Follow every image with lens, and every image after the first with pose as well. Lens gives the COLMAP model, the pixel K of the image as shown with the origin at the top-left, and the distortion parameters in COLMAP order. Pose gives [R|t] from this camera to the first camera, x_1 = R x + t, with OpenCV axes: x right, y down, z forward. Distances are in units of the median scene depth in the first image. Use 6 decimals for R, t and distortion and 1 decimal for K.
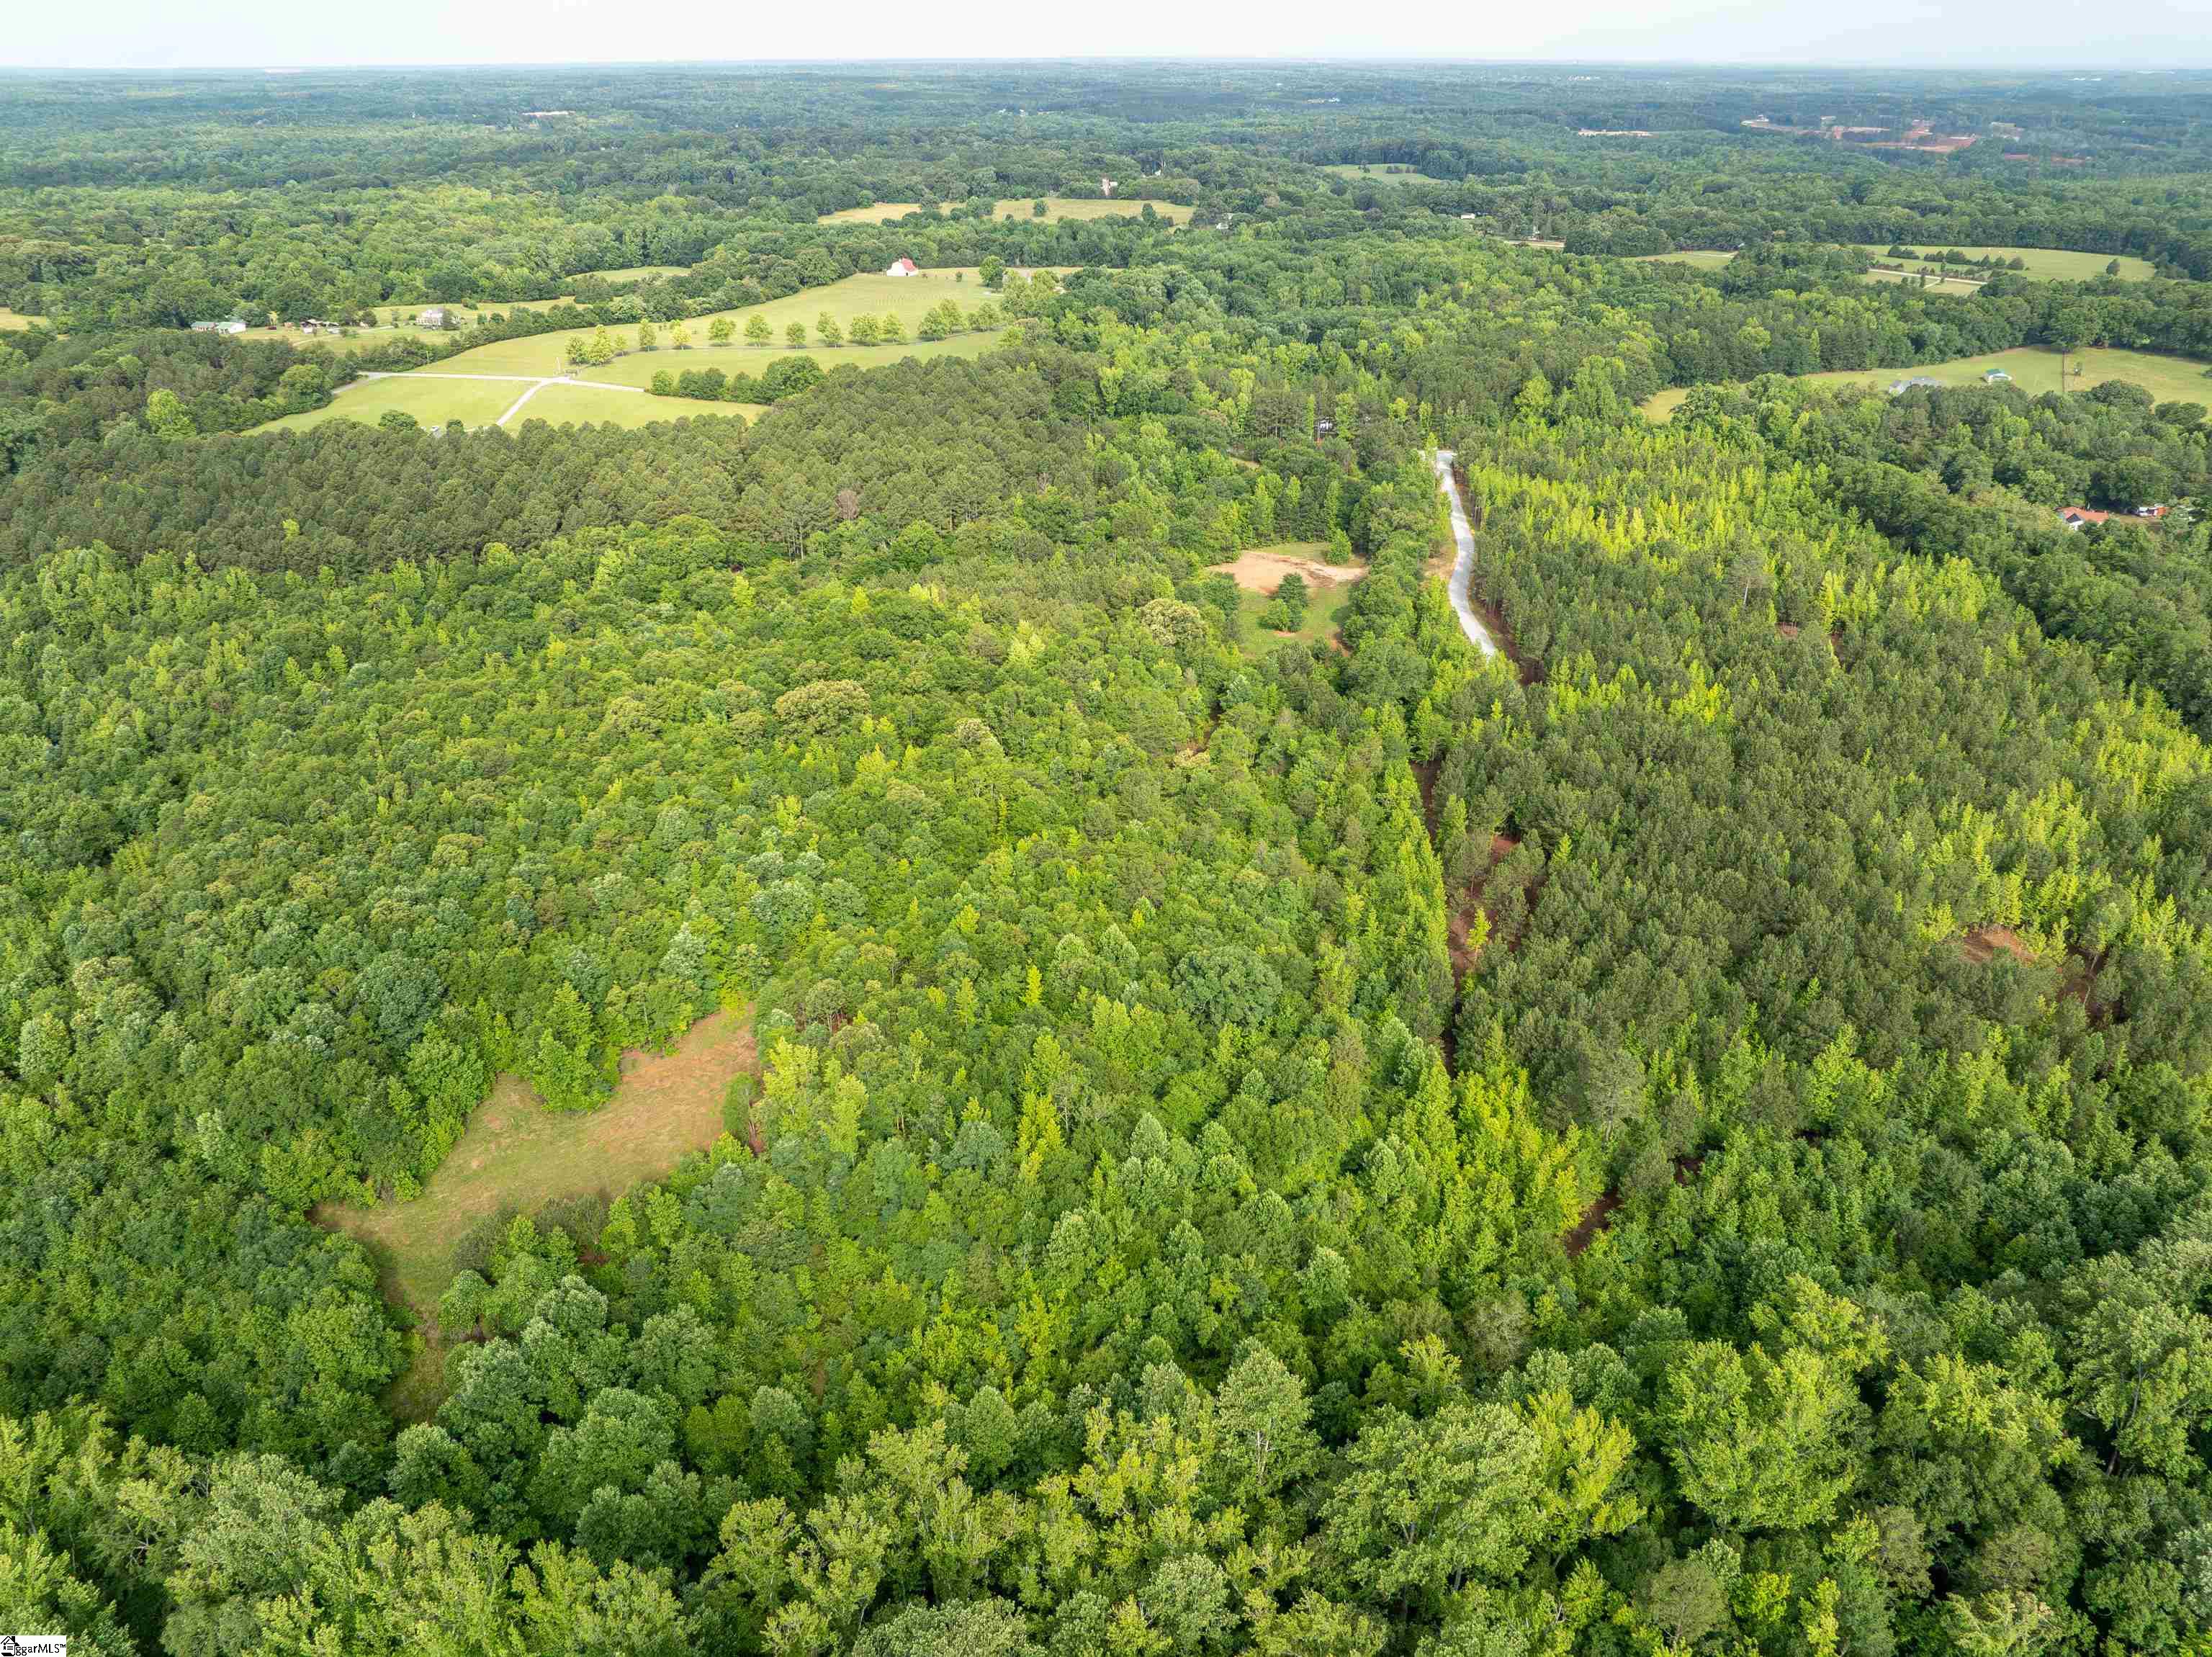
lens RADIAL K [[1558.3, 0, 1106.0], [0, 1558.3, 828.5], [0, 0, 1]] dist [-0.062273, 0.034461]
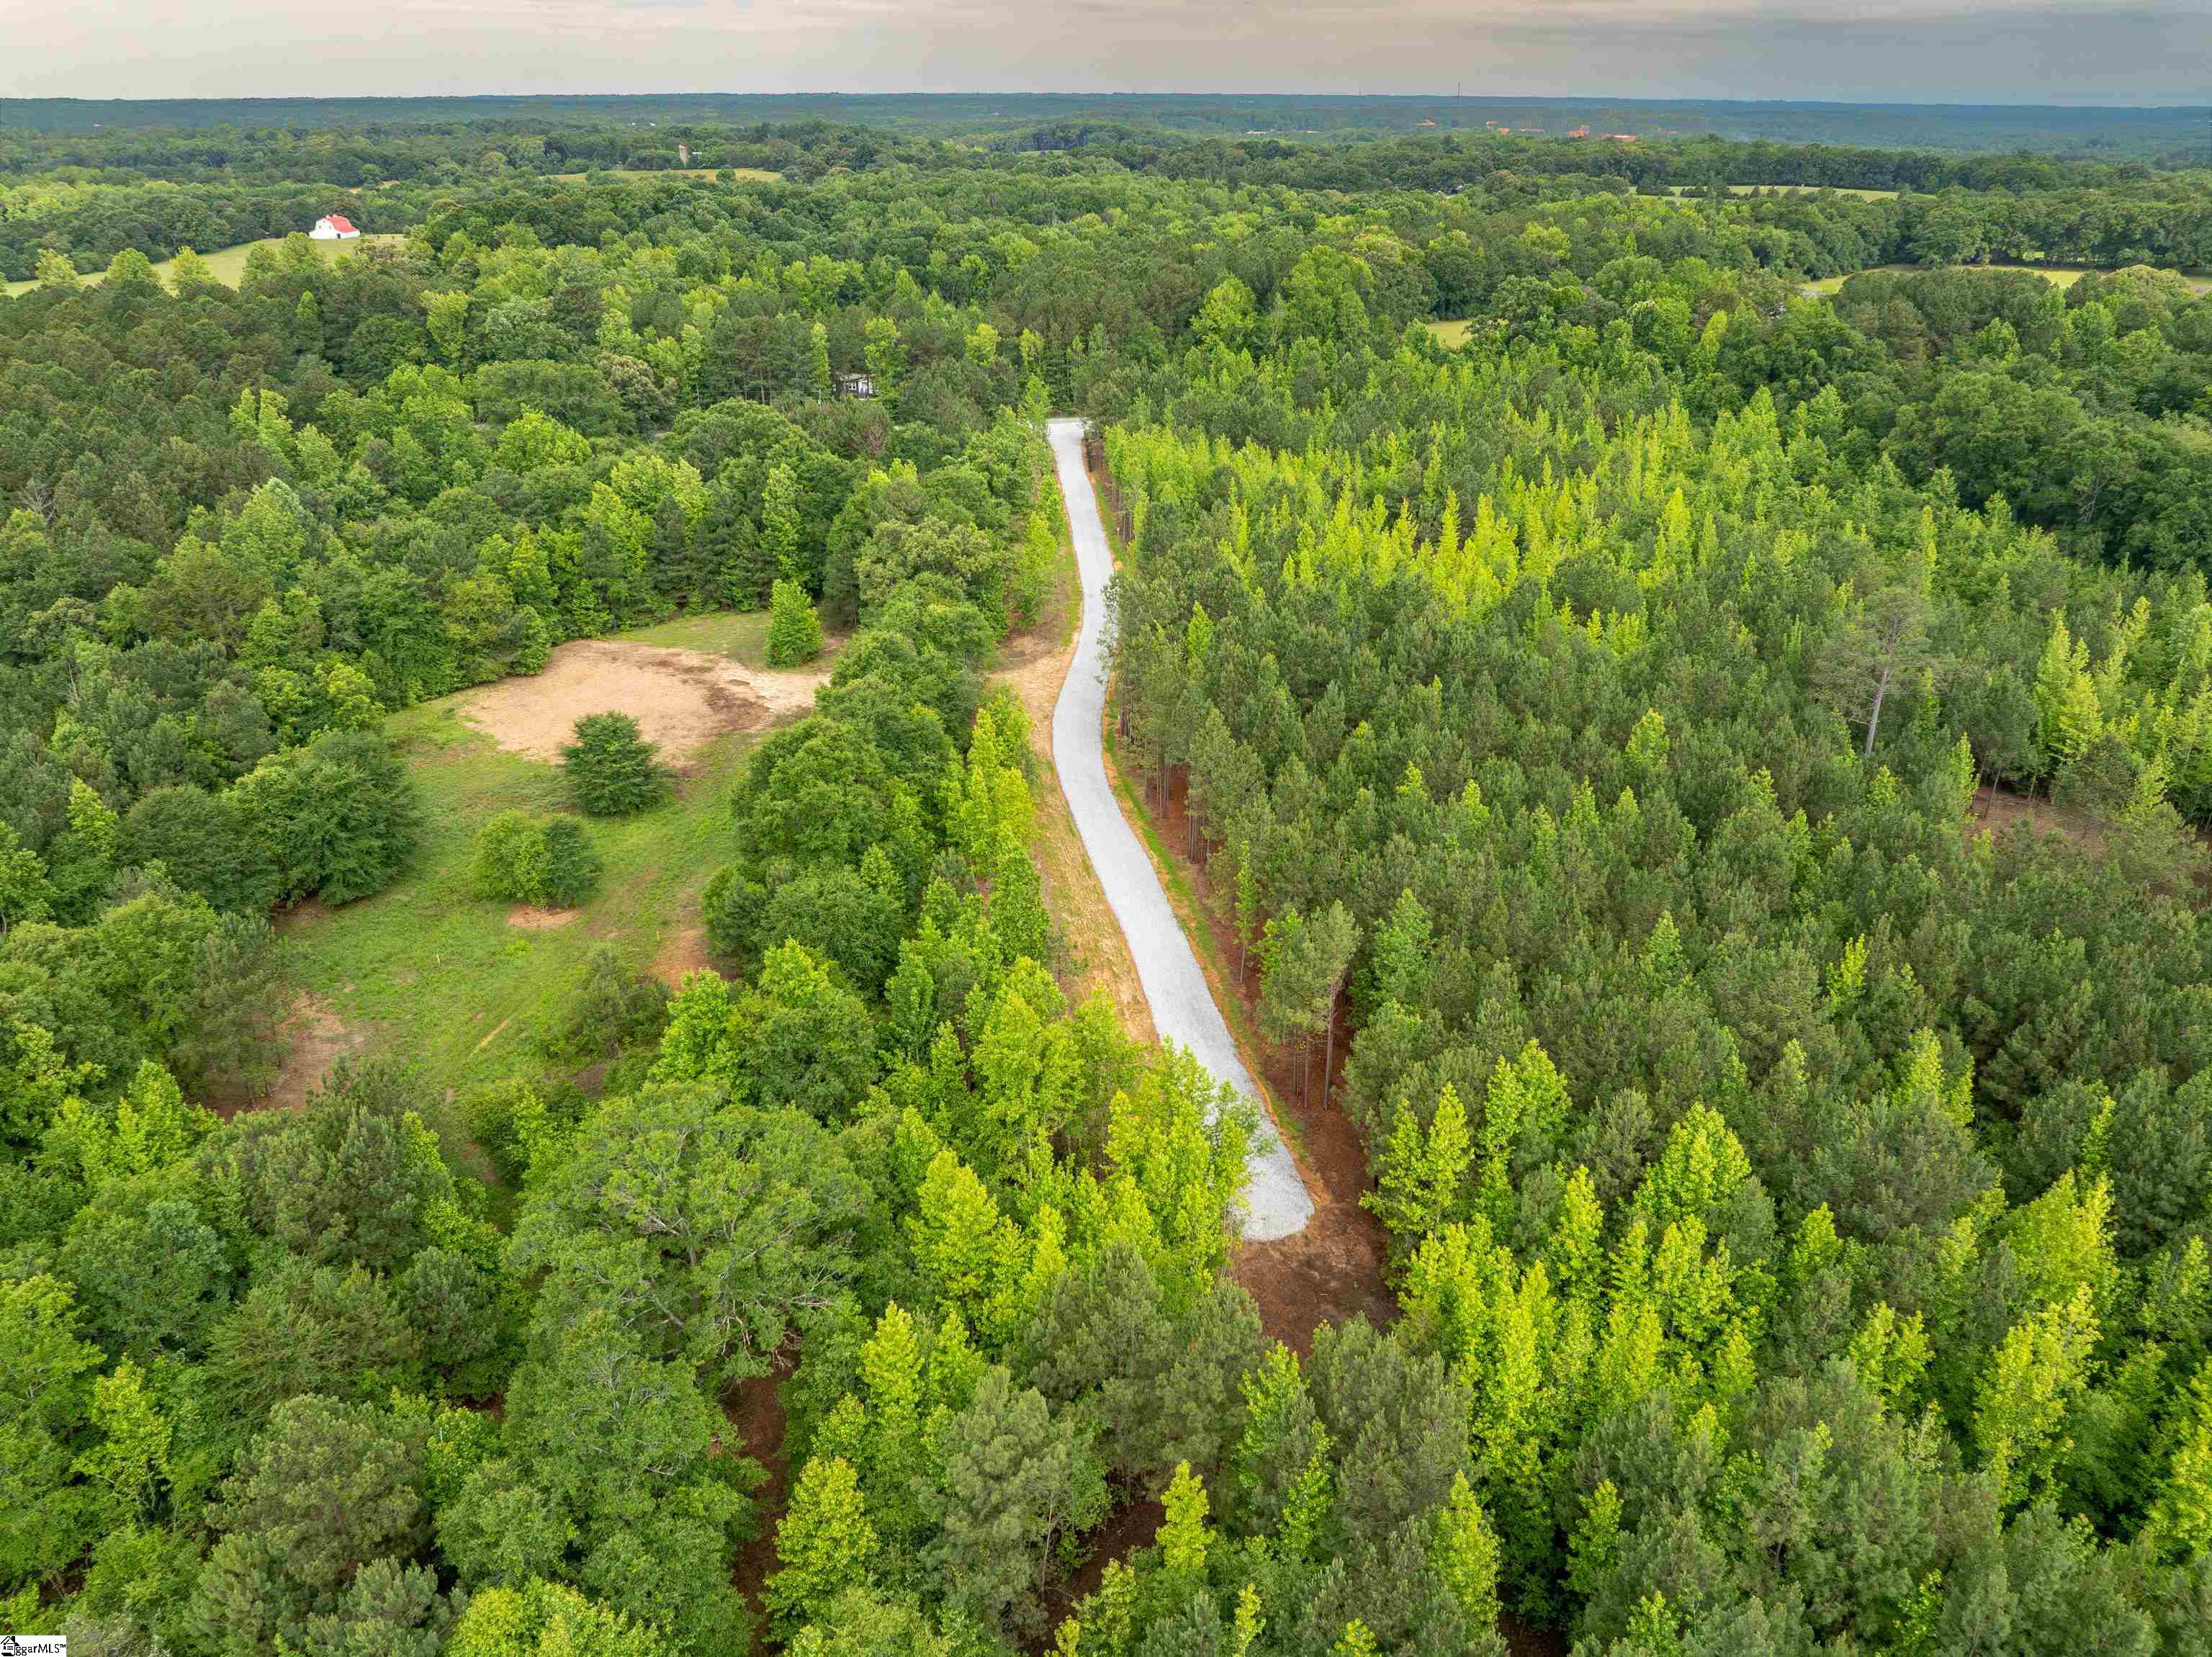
lens RADIAL K [[1558.3, 0, 1106.0], [0, 1558.3, 828.5], [0, 0, 1]] dist [-0.062273, 0.034461]
pose [[0.981608, -0.078109, 0.174199, 0.113185], [0.081884, 0.996535, -0.014578, -0.083152], [-0.172457, 0.028575, 0.984603, 0.424771]]
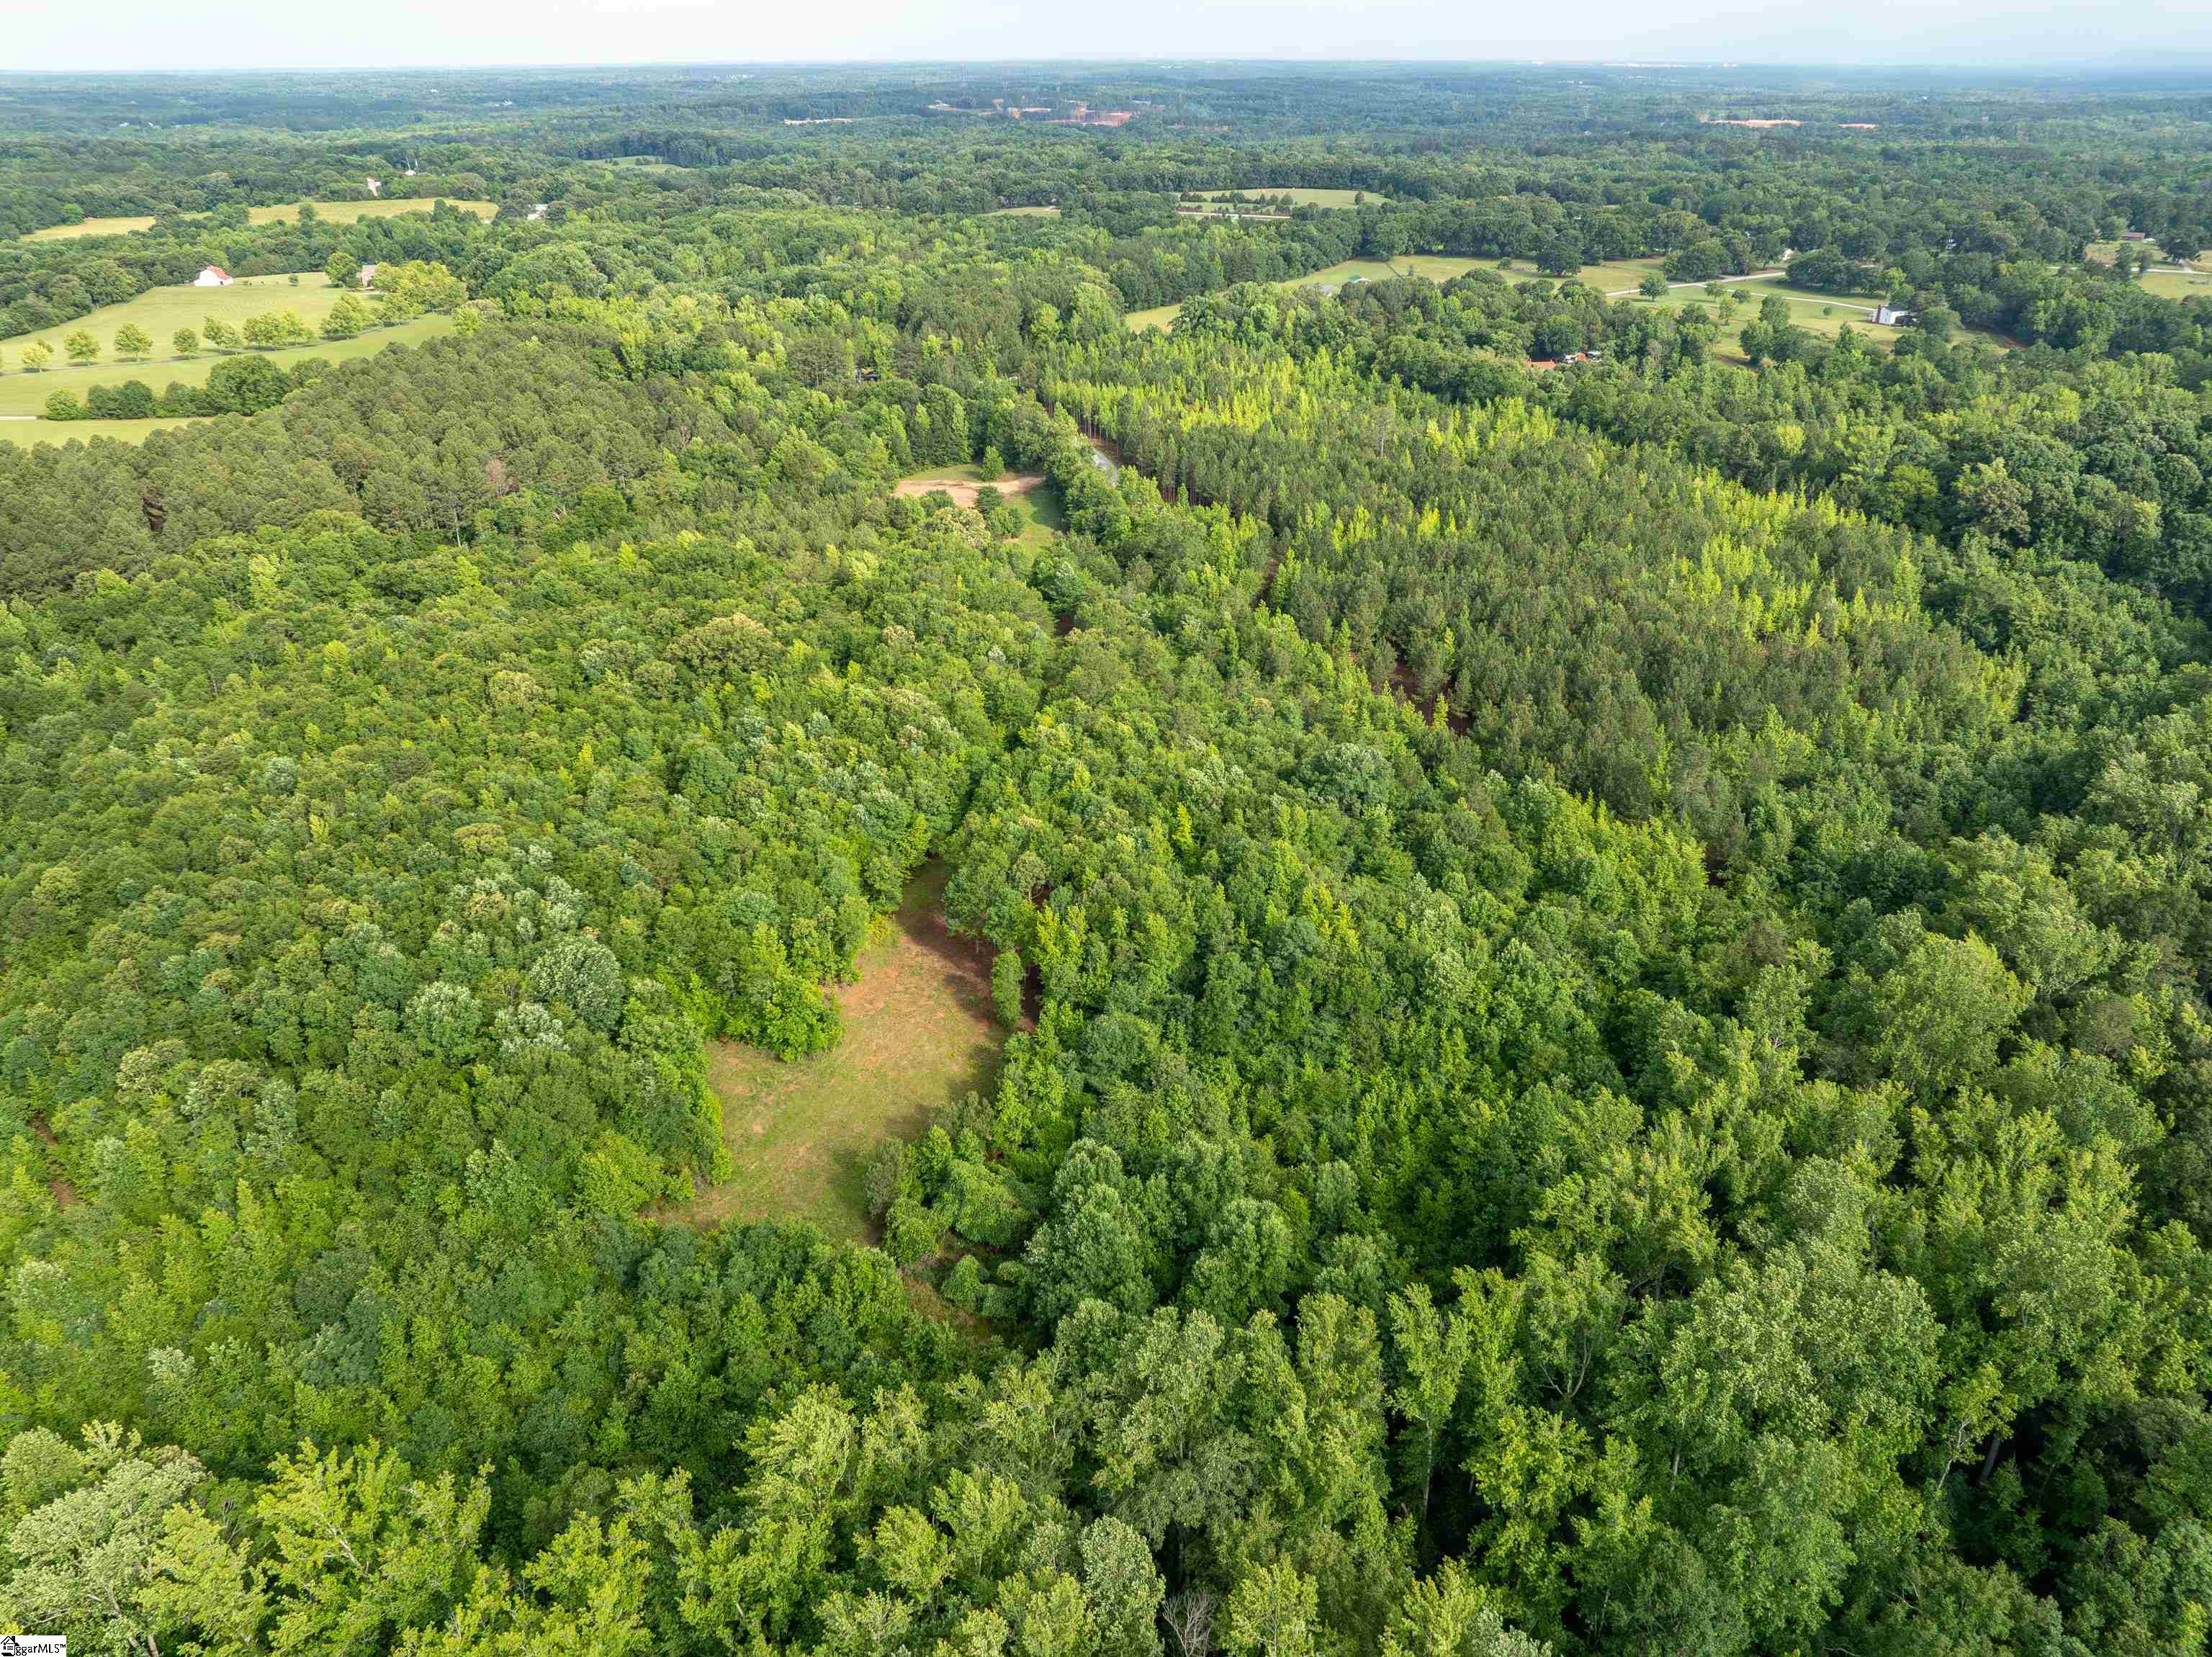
lens RADIAL K [[1558.3, 0, 1106.0], [0, 1558.3, 828.5], [0, 0, 1]] dist [-0.062273, 0.034461]
pose [[0.878470, -0.215129, 0.426627, -0.199622], [0.215963, 0.975265, 0.047094, 0.017482], [-0.426206, 0.050765, 0.903201, 0.032332]]
